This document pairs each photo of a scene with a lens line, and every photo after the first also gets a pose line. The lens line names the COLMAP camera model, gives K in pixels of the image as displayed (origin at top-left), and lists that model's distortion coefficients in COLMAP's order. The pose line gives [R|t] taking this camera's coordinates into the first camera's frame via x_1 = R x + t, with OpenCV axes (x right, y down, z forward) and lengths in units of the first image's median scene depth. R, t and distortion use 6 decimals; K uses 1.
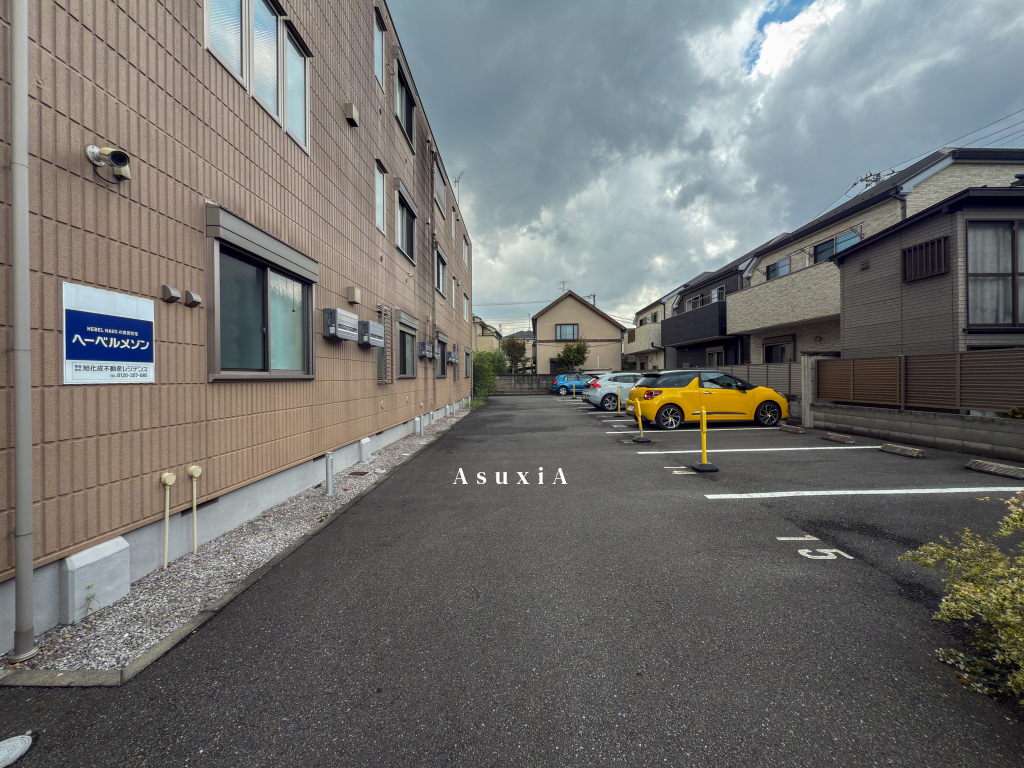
lens RADIAL K [[408.0, 0, 512.0], [0, 408.0, 384.0], [0, 0, 1]] dist [0.001147, 0.000069]
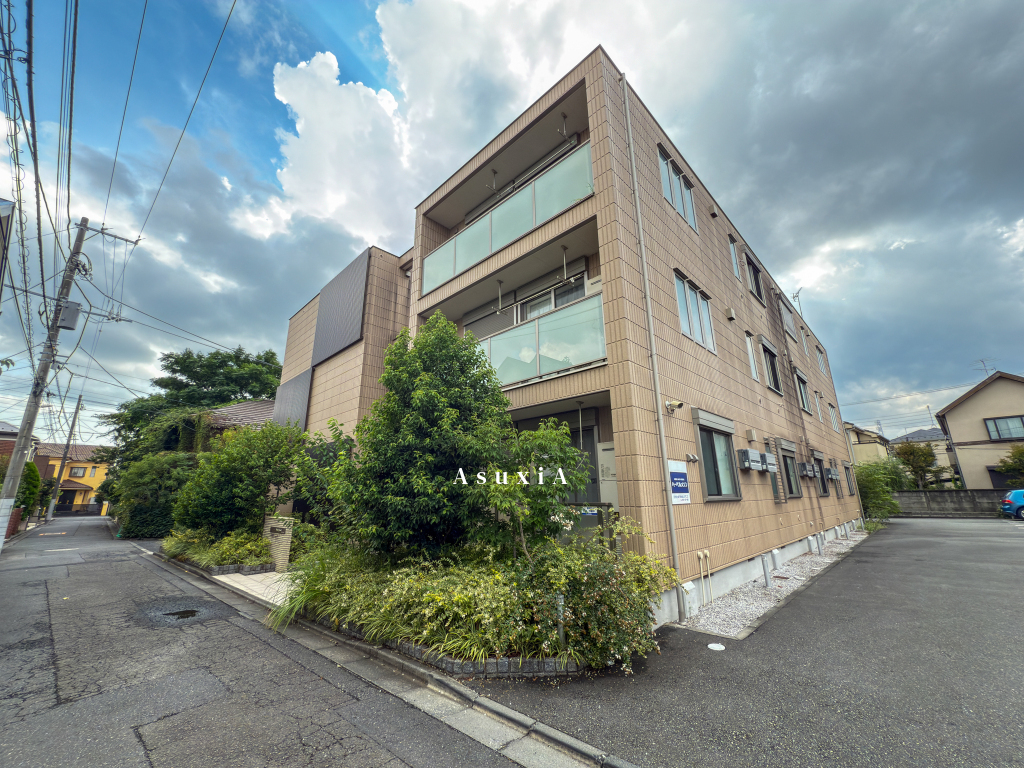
lens RADIAL K [[408.0, 0, 512.0], [0, 408.0, 384.0], [0, 0, 1]] dist [0.001147, 0.000069]
pose [[0.722641, -0.183379, -0.666455, -0.012428], [-0.005834, 0.962515, -0.271167, -0.004355], [0.691199, 0.199844, 0.694482, -0.271416]]
